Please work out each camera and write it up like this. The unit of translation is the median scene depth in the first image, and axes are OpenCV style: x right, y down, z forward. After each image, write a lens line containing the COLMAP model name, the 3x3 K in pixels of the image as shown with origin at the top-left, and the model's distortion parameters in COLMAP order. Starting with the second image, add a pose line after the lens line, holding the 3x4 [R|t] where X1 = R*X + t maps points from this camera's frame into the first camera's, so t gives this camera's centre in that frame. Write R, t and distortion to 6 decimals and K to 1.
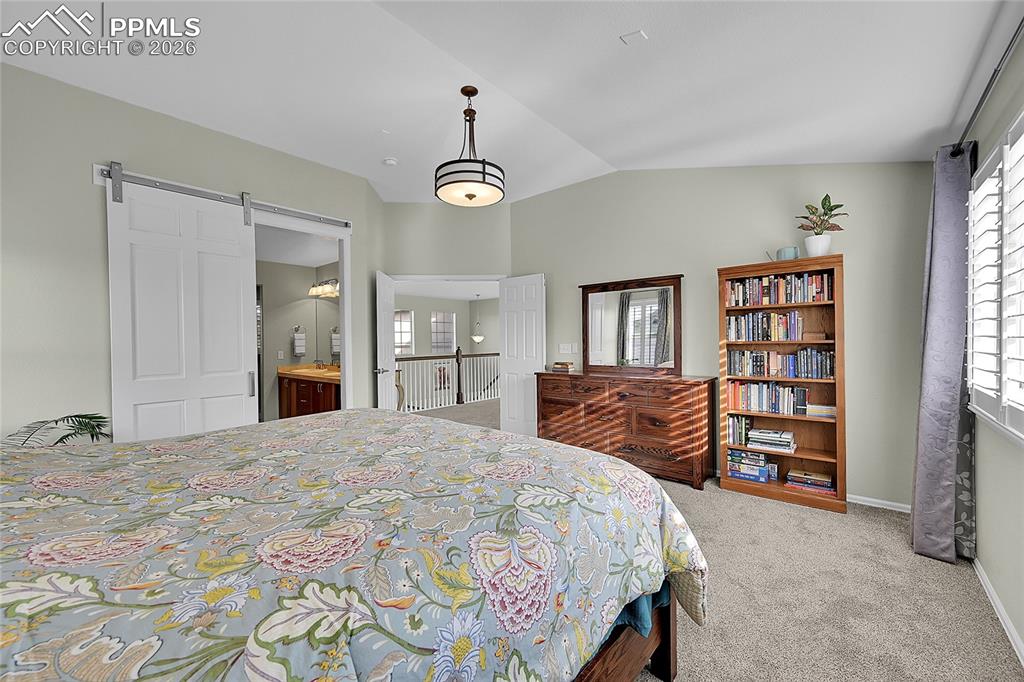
lens RADIAL K [[401.2, 0, 510.3], [0, 401.2, 343.2], [0, 0, 1]] dist [0.000425, 0.000004]
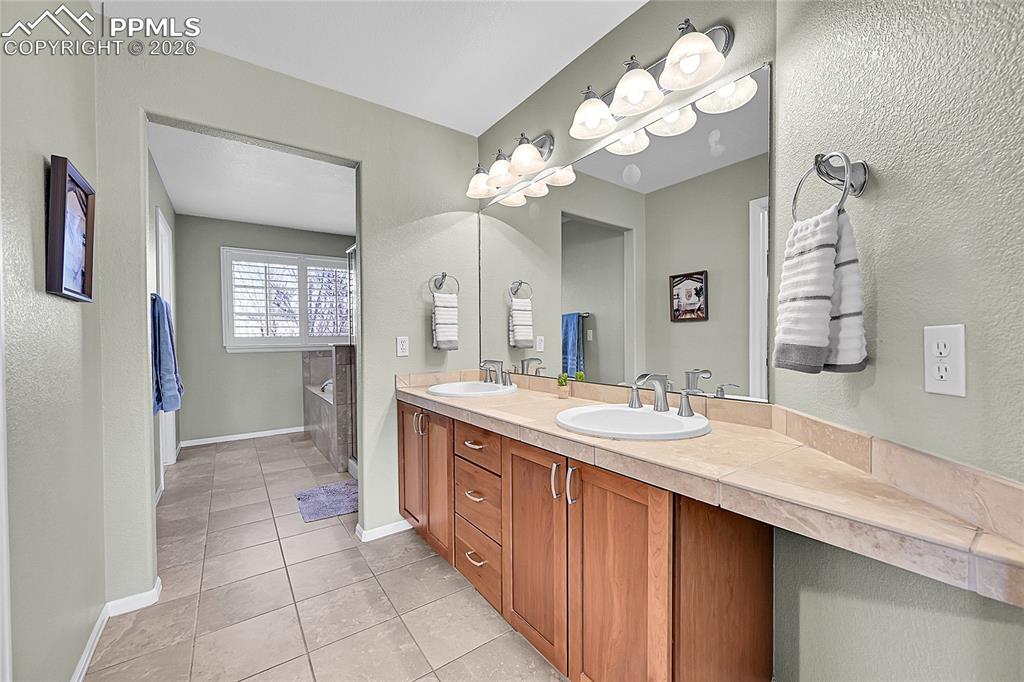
lens RADIAL K [[401.2, 0, 515.1], [0, 401.2, 342.5], [0, 0, 1]] dist [0.000425, 0.000004]
pose [[0.968705, -0.000768, -0.248214, -0.361232], [0.001229, 0.999998, 0.001699, 0.024953], [0.248212, -0.001950, 0.968704, 0.634134]]
